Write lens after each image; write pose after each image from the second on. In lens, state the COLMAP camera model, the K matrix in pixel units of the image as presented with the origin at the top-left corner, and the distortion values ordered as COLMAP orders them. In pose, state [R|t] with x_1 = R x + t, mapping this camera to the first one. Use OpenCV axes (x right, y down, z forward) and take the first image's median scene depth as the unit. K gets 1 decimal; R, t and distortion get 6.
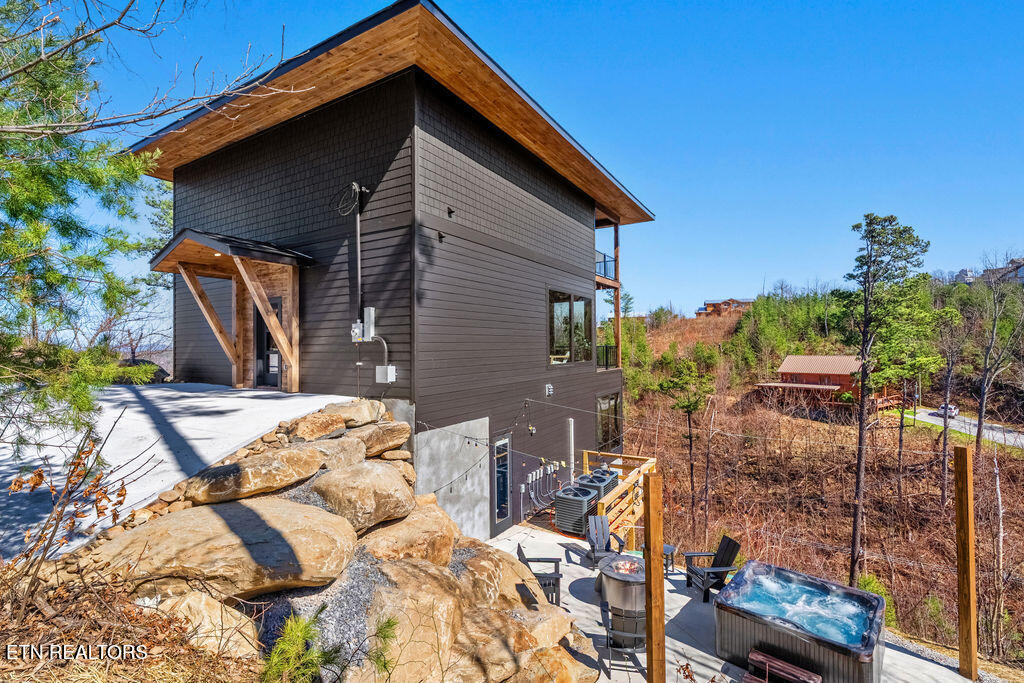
lens RADIAL K [[466.0, 0, 507.6], [0, 466.0, 343.4], [0, 0, 1]] dist [-0.001607, 0.000603]
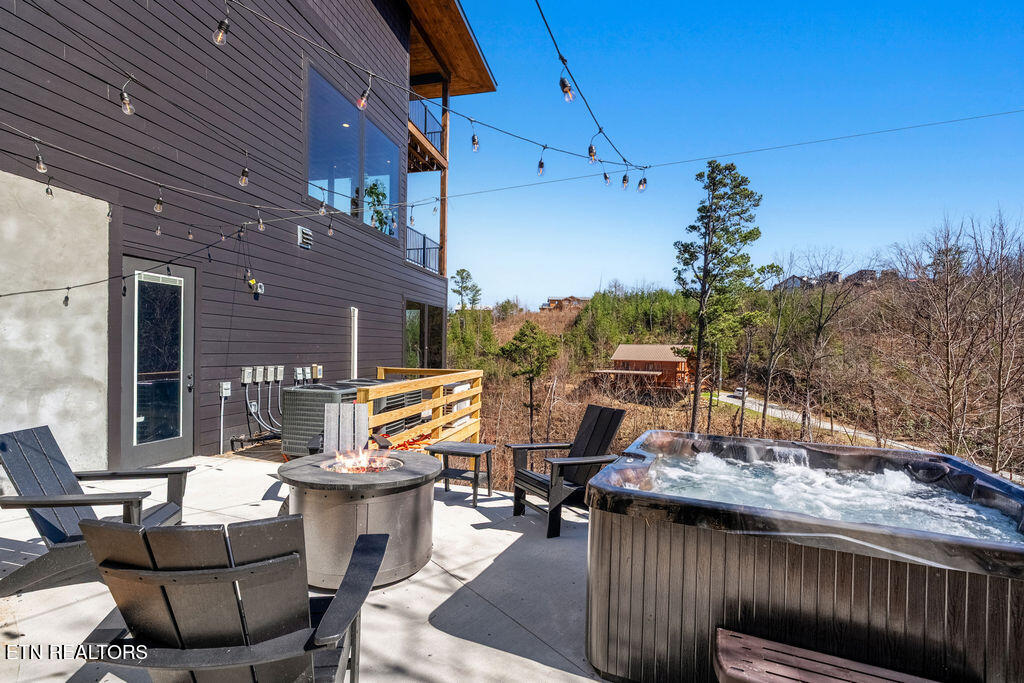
lens RADIAL K [[473.9, 0, 507.9], [0, 473.9, 359.1], [0, 0, 1]] dist [-0.005776, -0.000457]
pose [[0.949078, 0.022237, 0.314255, 0.041350], [-0.031976, 0.999154, 0.025871, 0.064091], [-0.313413, -0.034602, 0.948986, 0.101828]]
